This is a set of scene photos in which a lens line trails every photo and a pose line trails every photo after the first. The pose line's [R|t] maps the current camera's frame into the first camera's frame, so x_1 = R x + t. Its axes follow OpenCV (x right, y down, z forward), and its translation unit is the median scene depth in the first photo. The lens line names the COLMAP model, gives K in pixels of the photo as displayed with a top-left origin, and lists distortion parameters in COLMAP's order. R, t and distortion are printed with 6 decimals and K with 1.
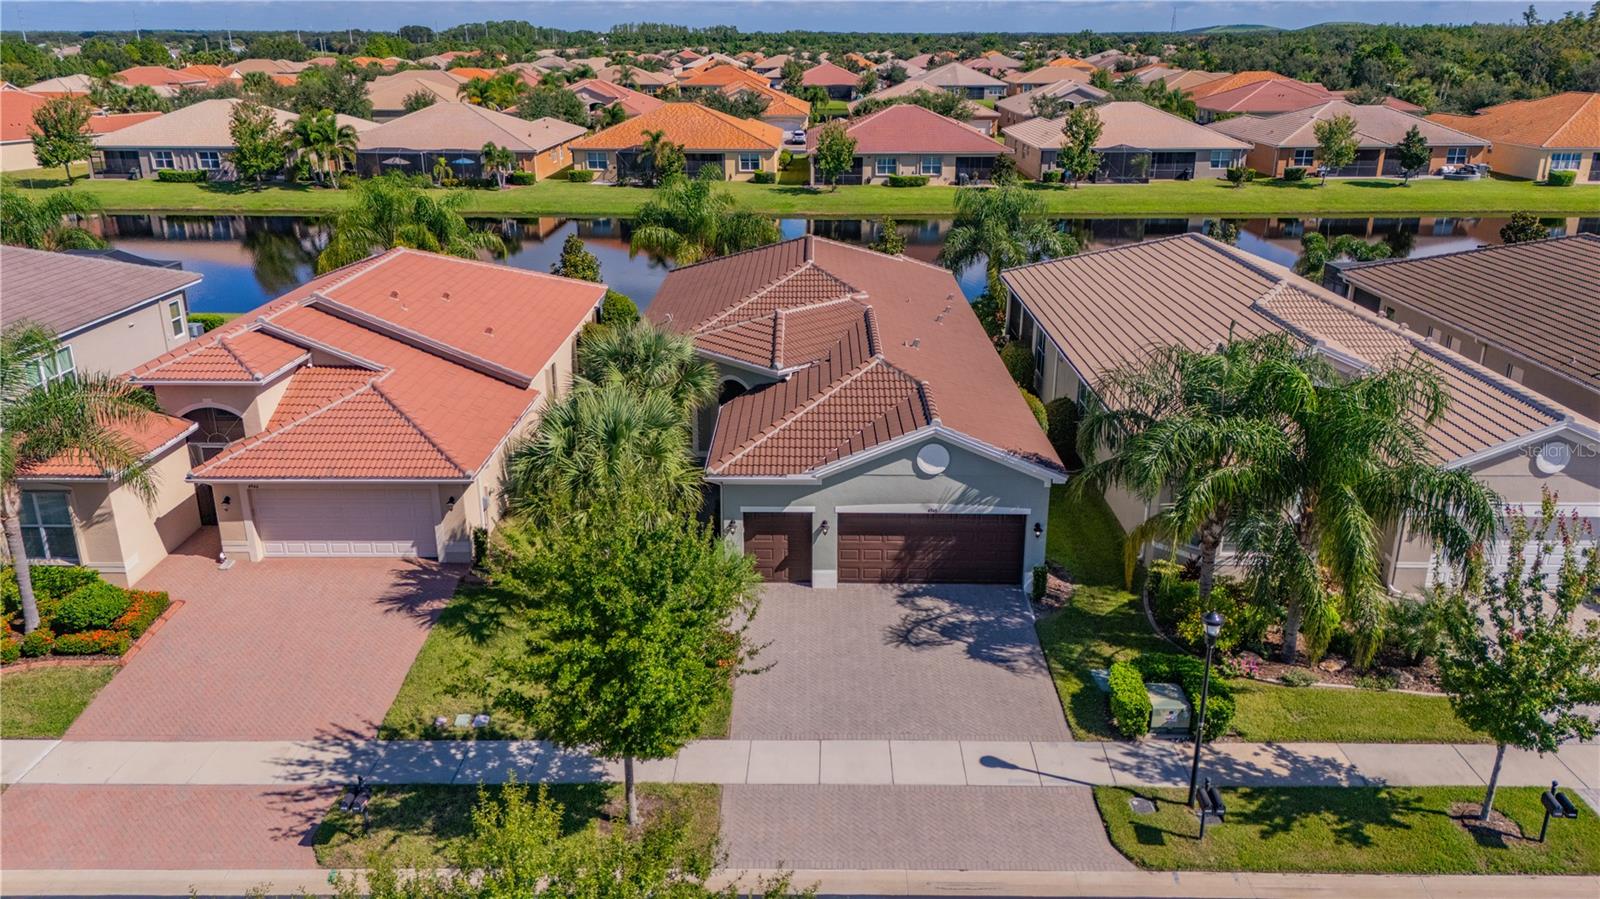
lens RADIAL K [[1174.2, 0, 800.0], [0, 1174.2, 449.5], [0, 0, 1]] dist [0.063721, -0.070716]
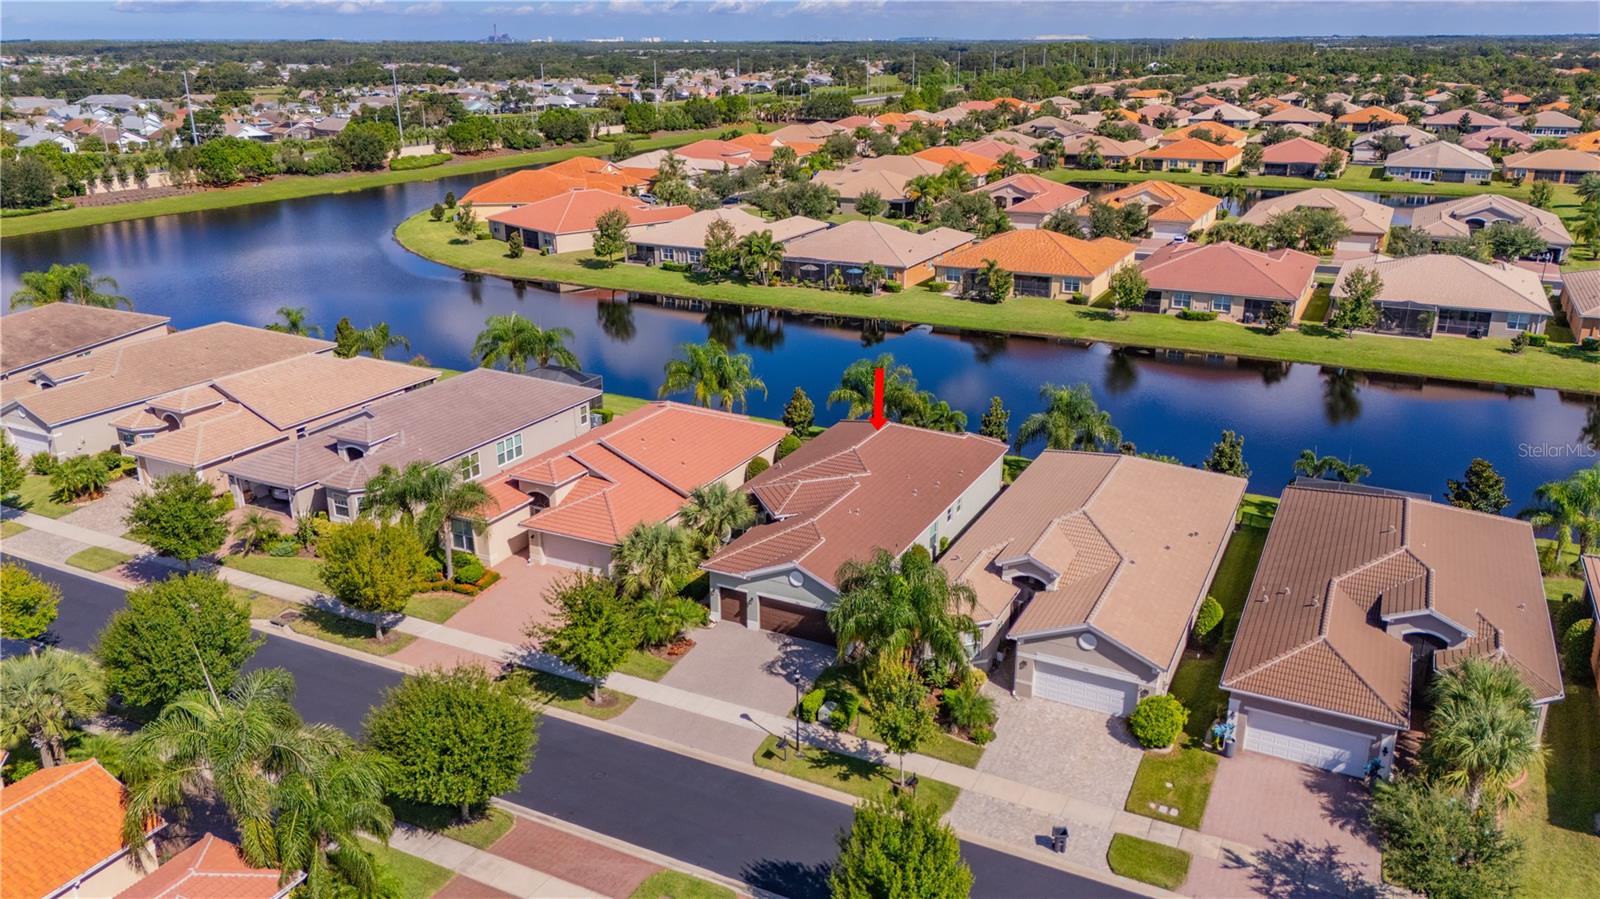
lens RADIAL K [[1169.8, 0, 800.0], [0, 1169.8, 449.5], [0, 0, 1]] dist [0.094163, -0.000282]
pose [[0.896300, 0.144025, -0.419407, 0.261012], [-0.144634, 0.989014, 0.030539, -0.077195], [0.419198, 0.033289, 0.907284, -0.242433]]
